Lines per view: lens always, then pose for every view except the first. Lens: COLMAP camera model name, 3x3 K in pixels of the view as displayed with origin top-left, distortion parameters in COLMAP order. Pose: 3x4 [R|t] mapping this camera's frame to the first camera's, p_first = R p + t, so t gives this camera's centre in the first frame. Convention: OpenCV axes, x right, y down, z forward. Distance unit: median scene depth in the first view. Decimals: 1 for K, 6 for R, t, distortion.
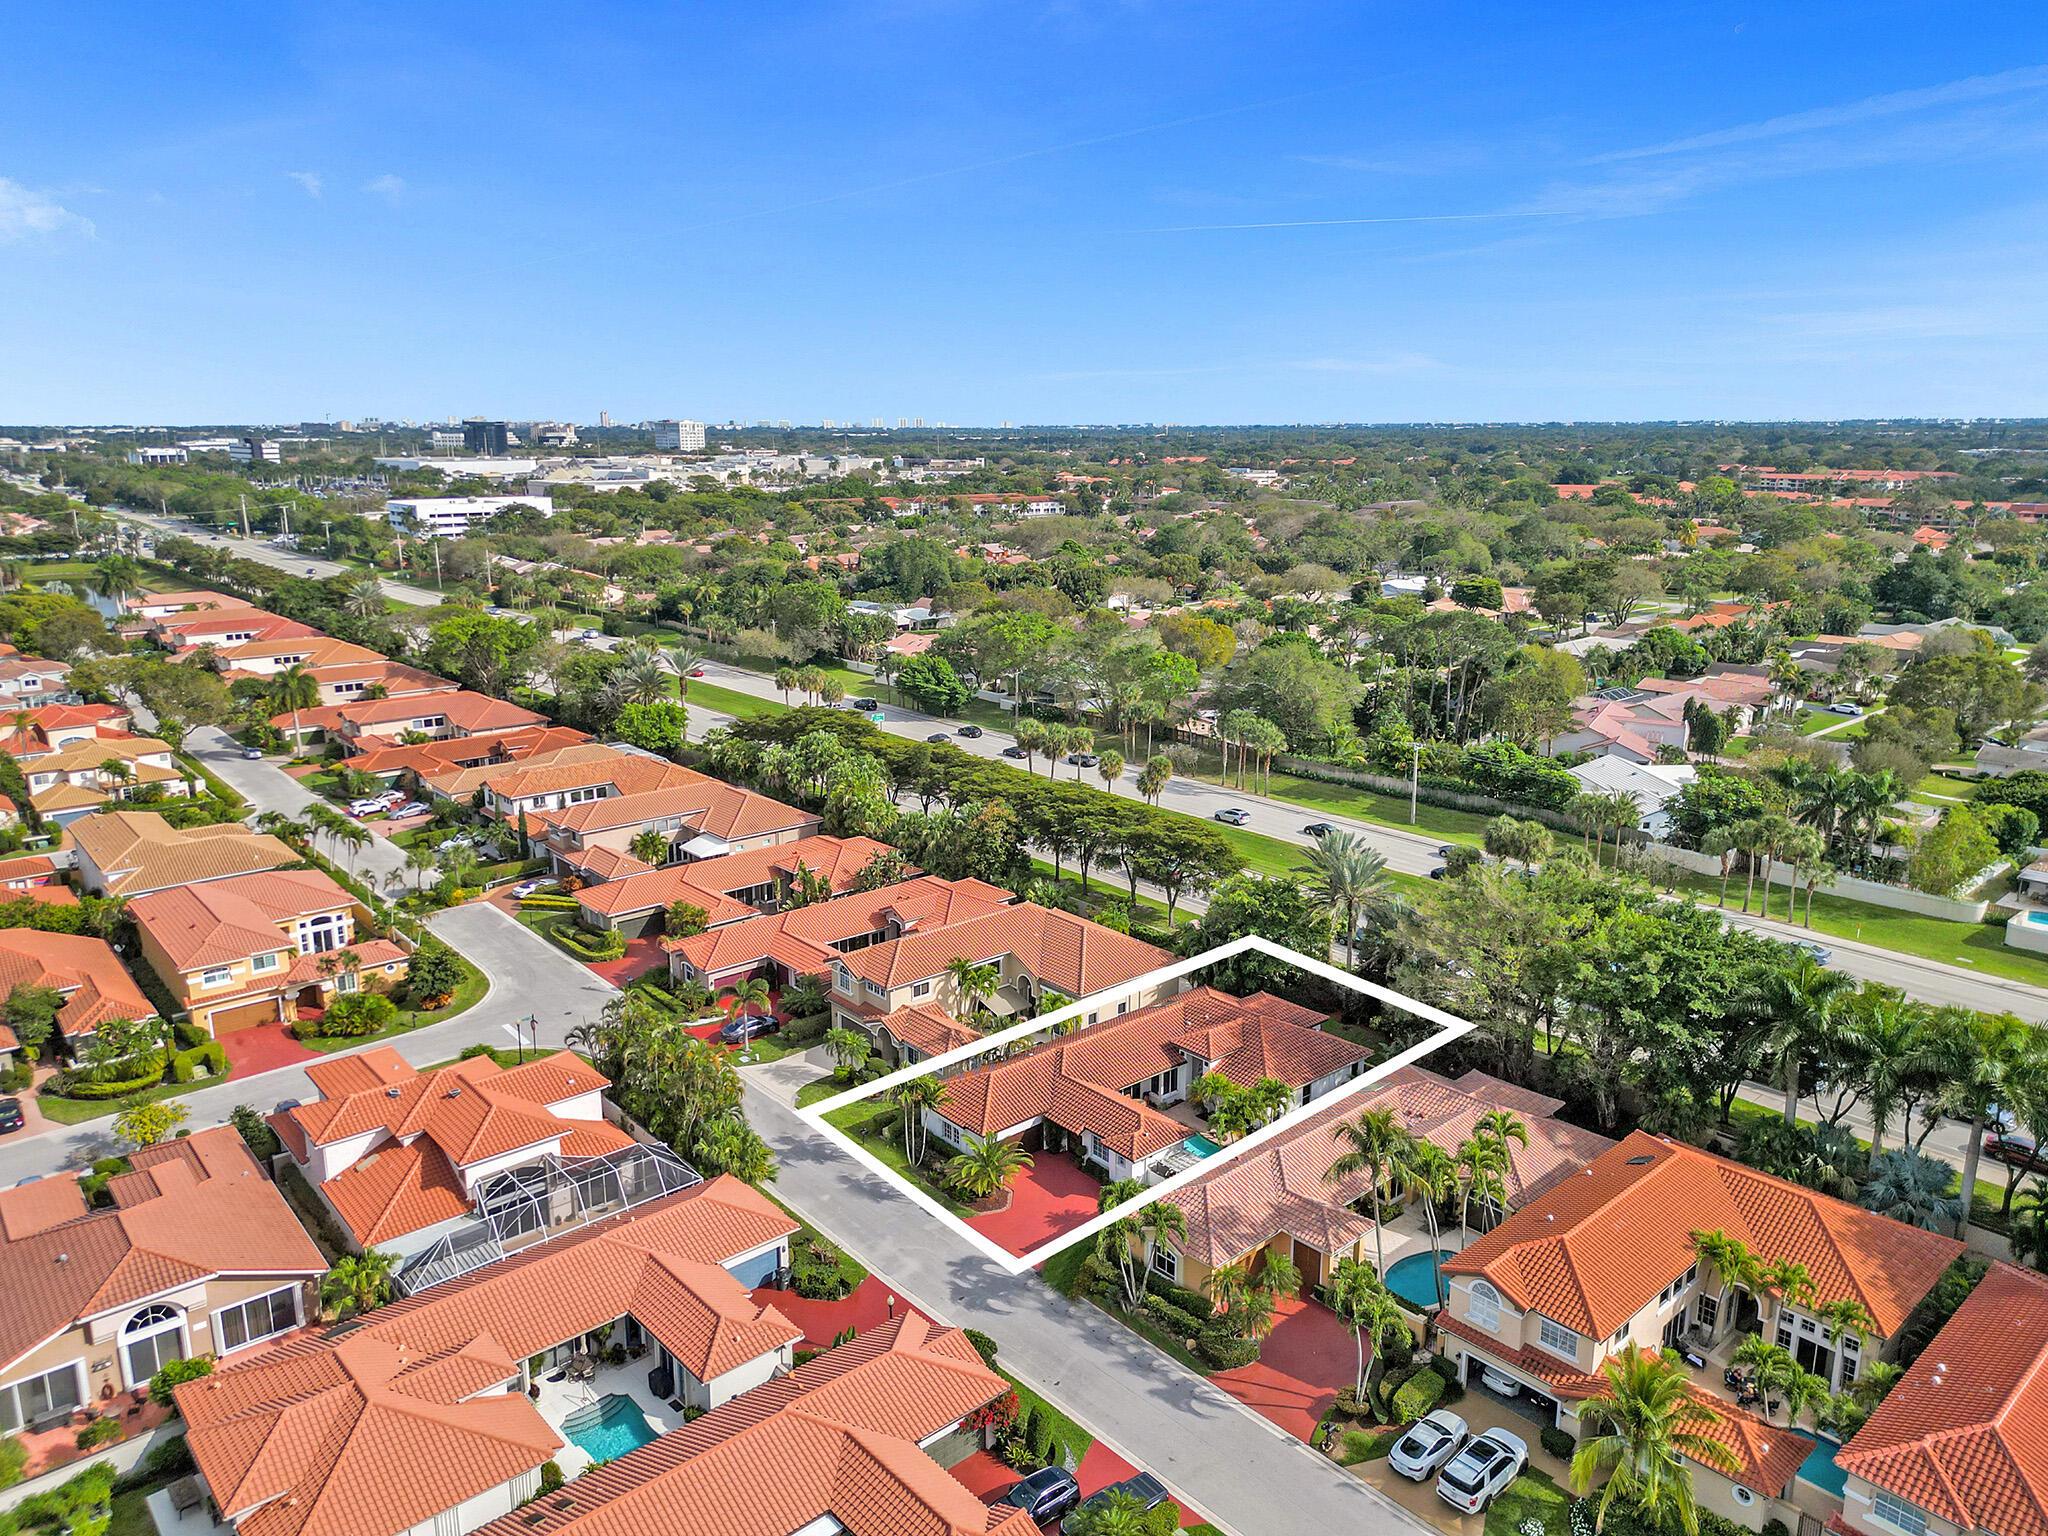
lens RADIAL K [[1444.6, 0, 1031.2], [0, 1444.6, 763.6], [0, 0, 1]] dist [0.021813, -0.001674]
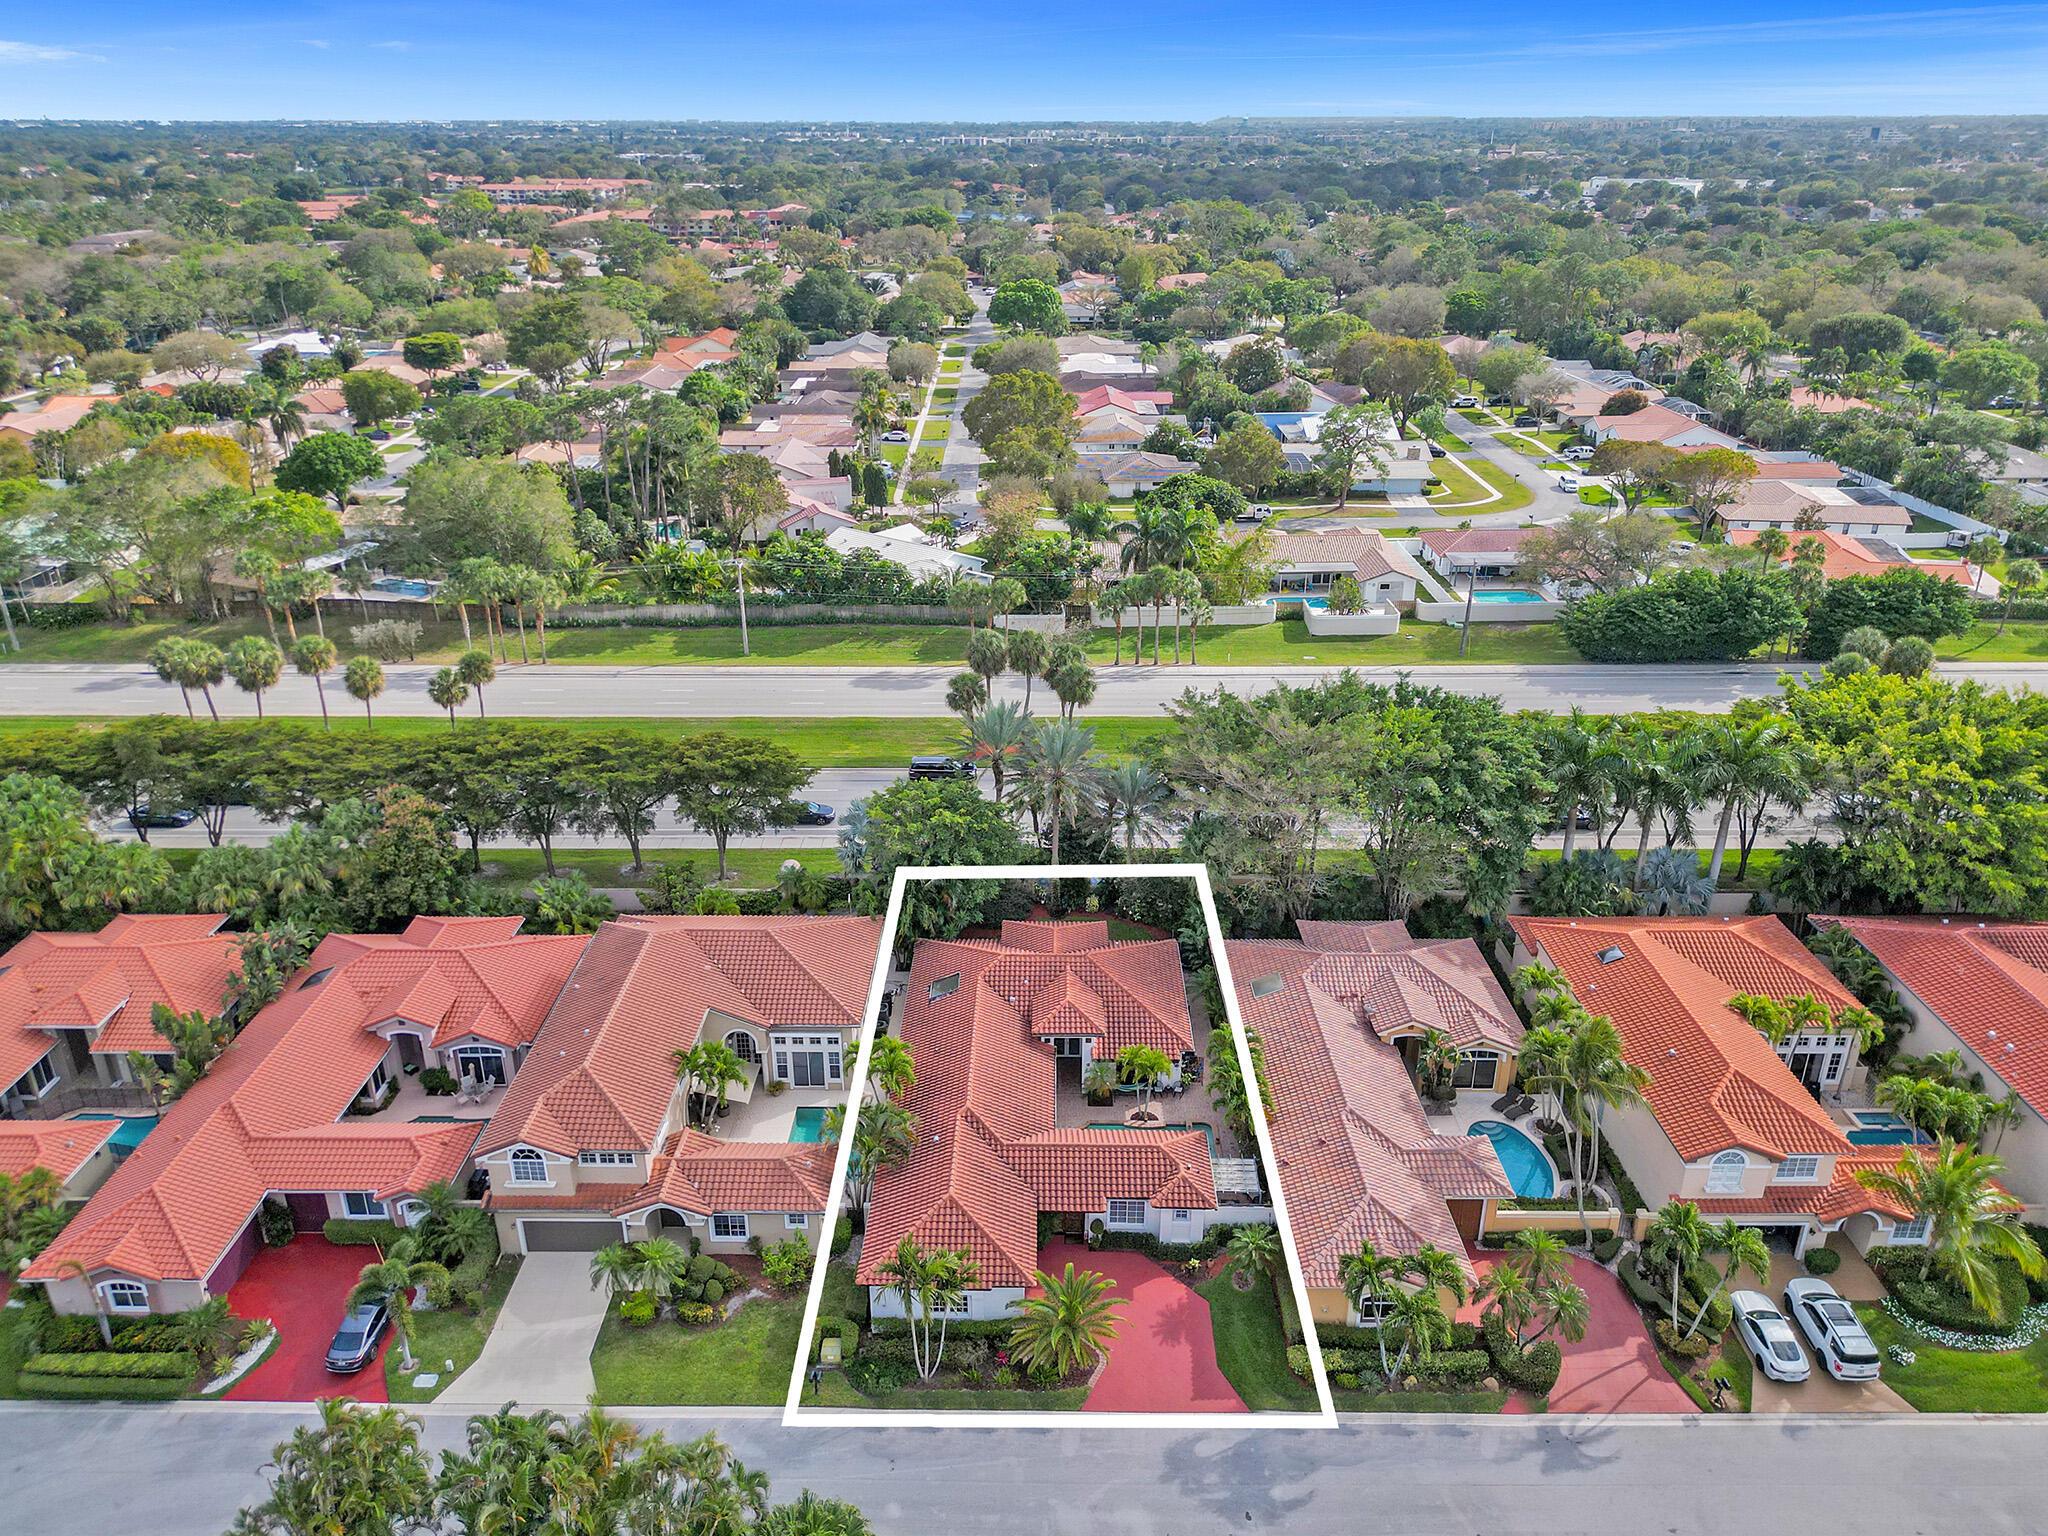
lens RADIAL K [[1444.6, 0, 1023.4], [0, 1444.6, 776.6], [0, 0, 1]] dist [0.021813, -0.001674]
pose [[0.646419, -0.306830, 0.698568, -0.314000], [0.168281, 0.950363, 0.261708, -0.108004], [-0.744194, -0.051617, 0.665966, 0.404204]]
